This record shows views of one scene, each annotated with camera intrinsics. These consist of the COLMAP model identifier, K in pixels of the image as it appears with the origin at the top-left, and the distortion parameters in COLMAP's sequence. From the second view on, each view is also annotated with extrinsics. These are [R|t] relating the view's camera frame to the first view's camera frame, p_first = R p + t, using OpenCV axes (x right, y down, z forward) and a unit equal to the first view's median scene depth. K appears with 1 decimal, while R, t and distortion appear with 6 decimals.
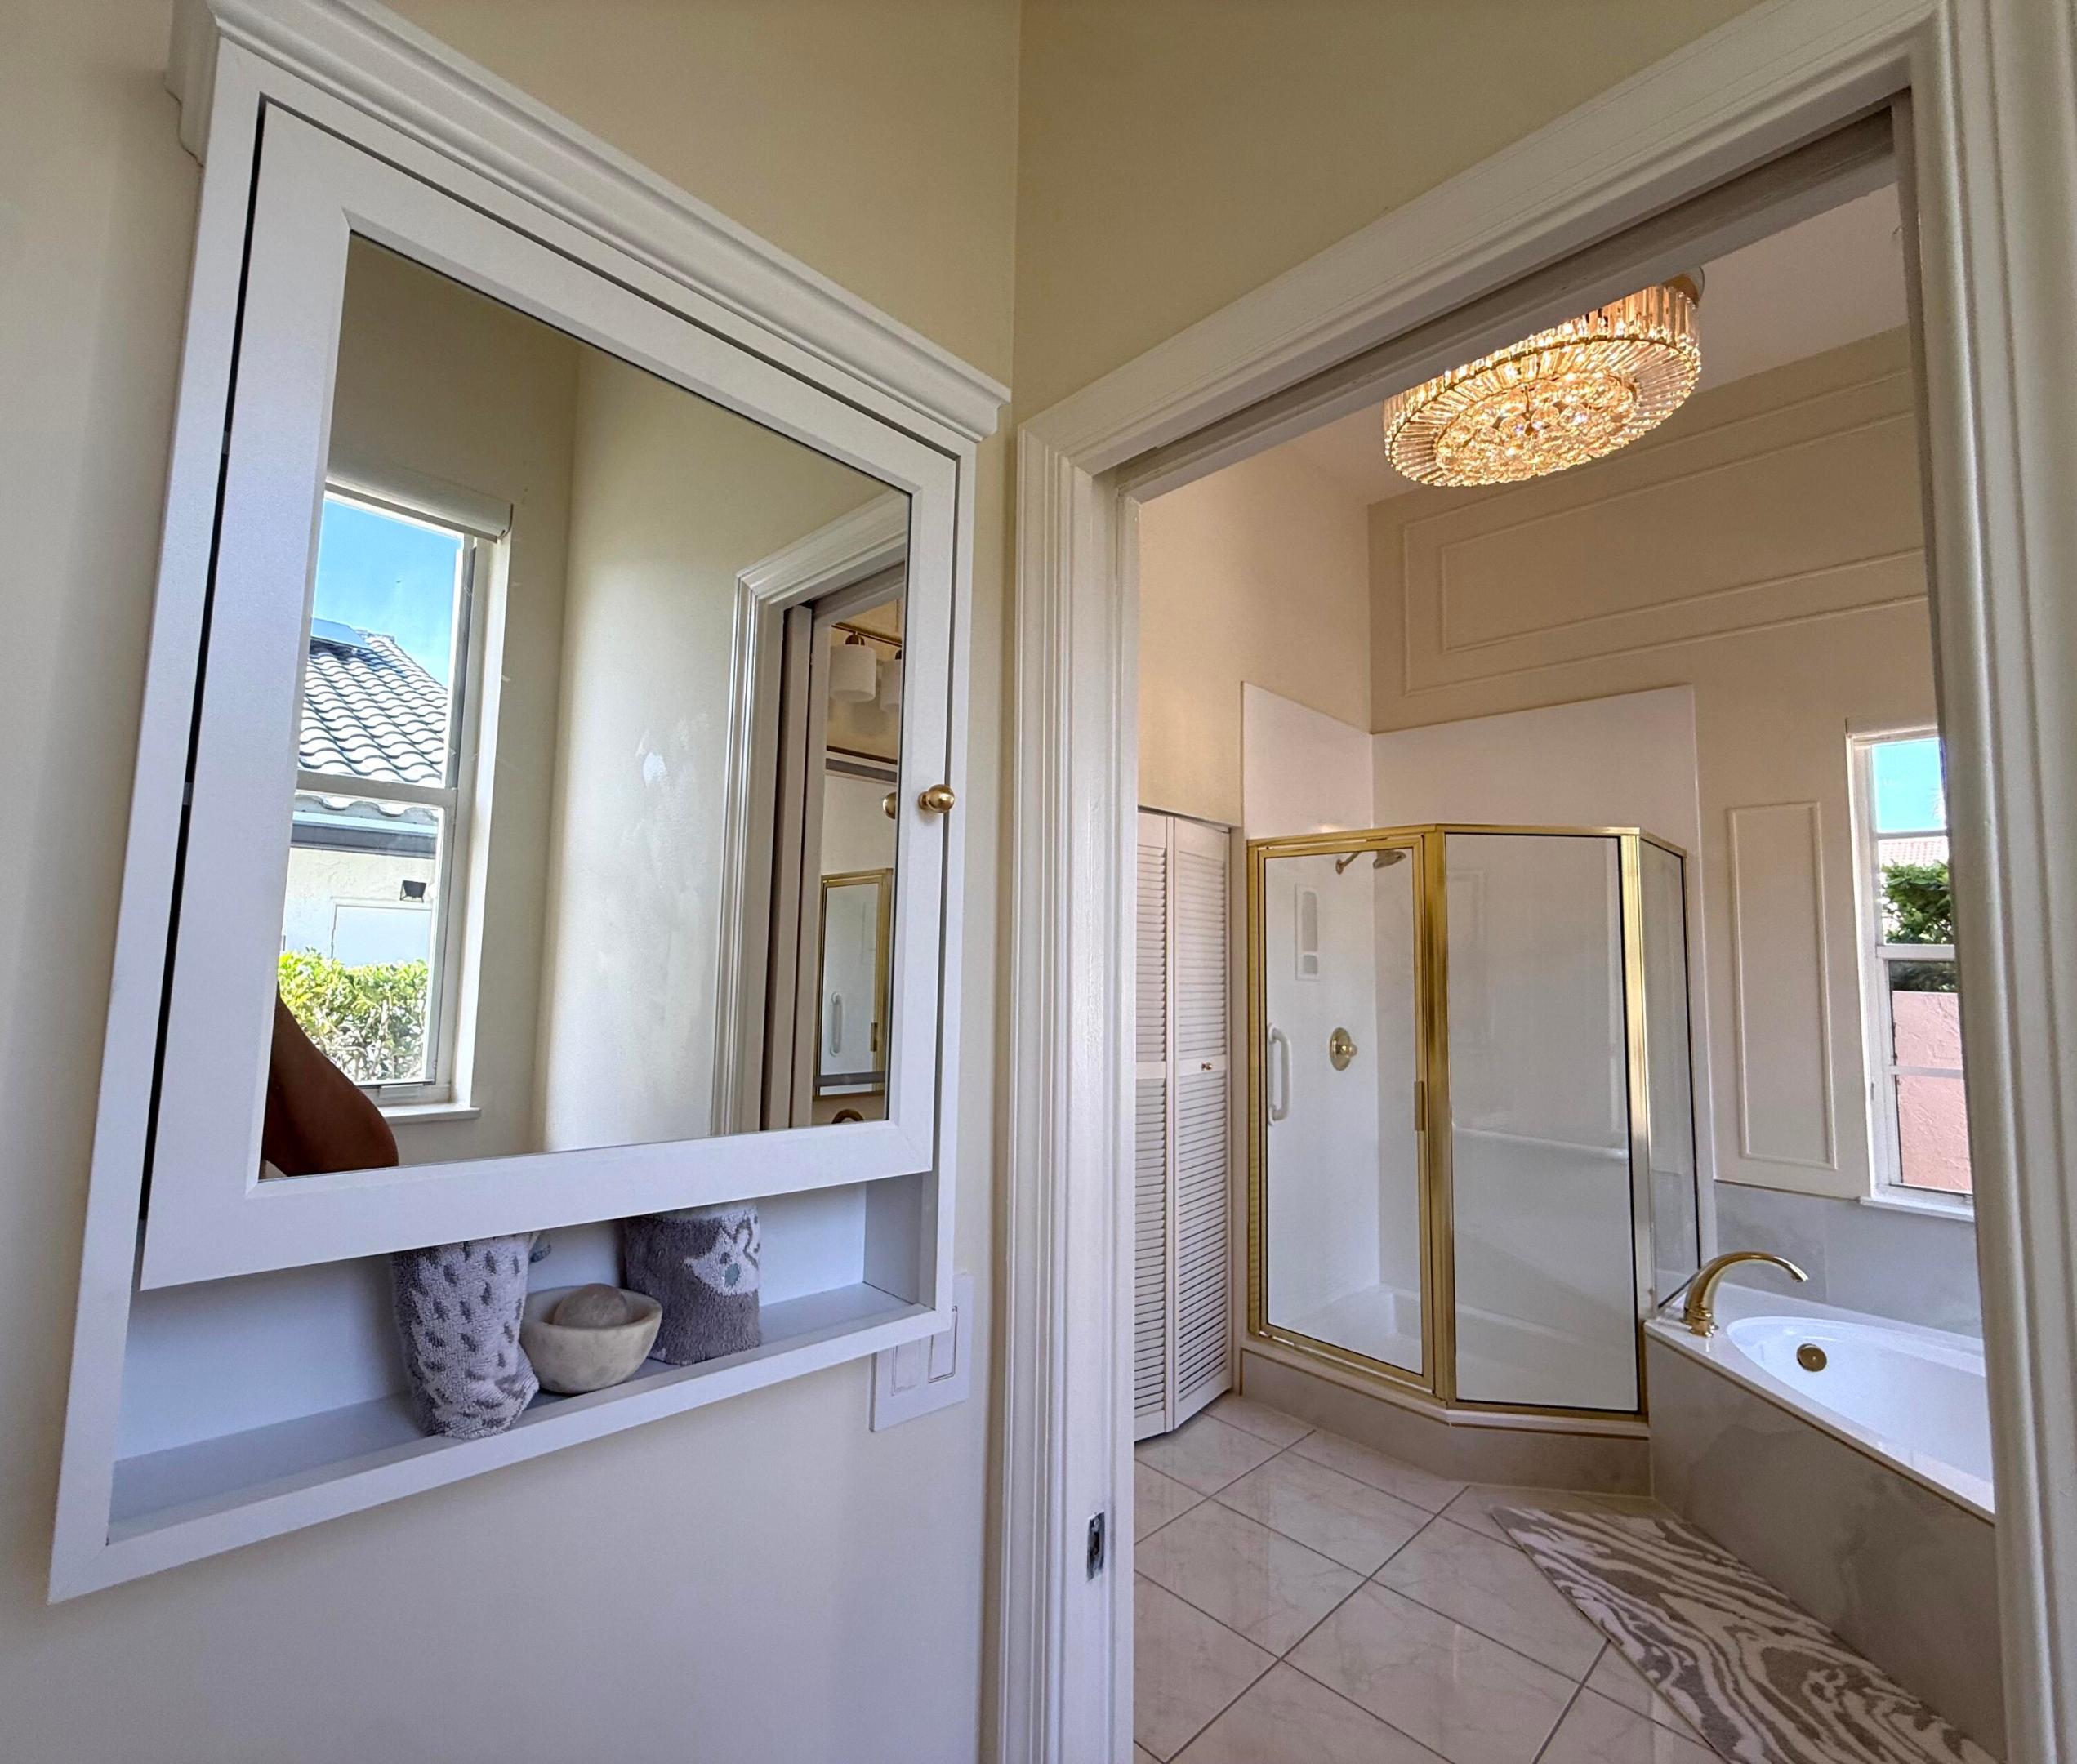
lens RADIAL K [[936.2, 0, 905.6], [0, 936.2, 880.4], [0, 0, 1]] dist [-0.000616, 0.000806]
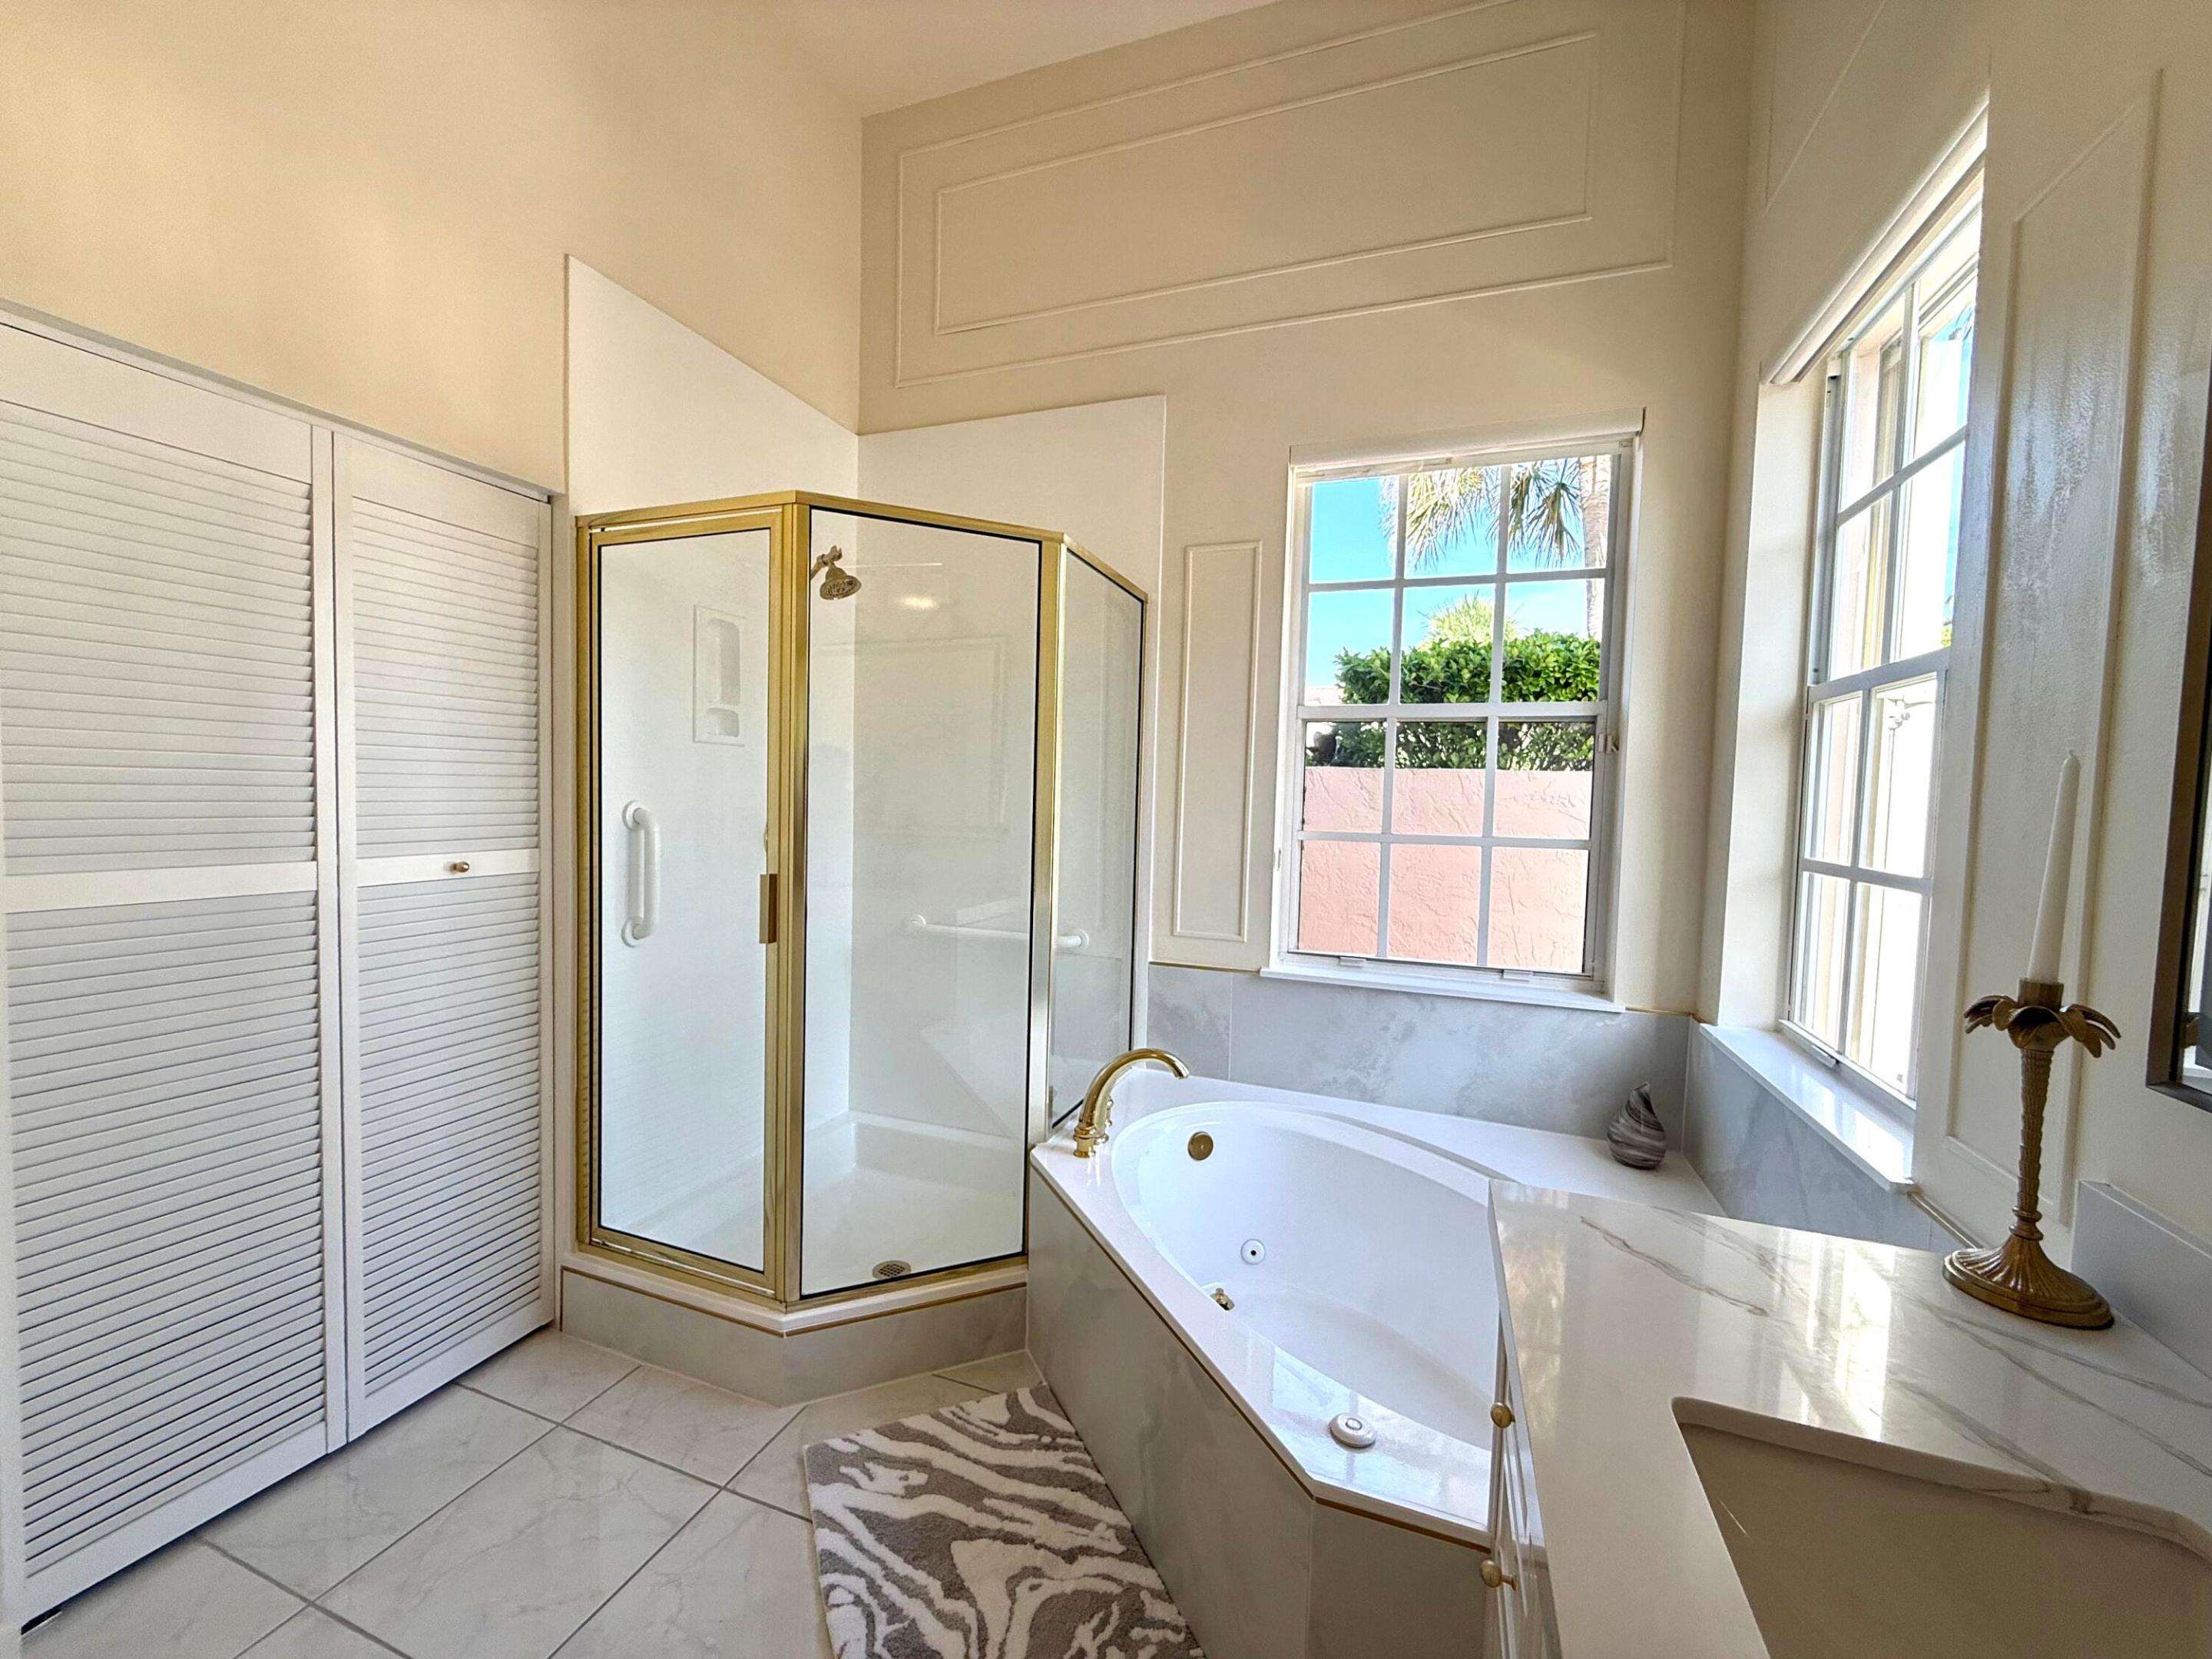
lens RADIAL K [[882.6, 0, 1106.0], [0, 882.6, 829.5], [0, 0, 1]] dist [0.000367, 0.000115]
pose [[0.873068, -0.027686, 0.486811, 0.465336], [-0.043628, 0.989947, 0.134544, 0.087853], [-0.485642, -0.138705, 0.863083, 0.334643]]
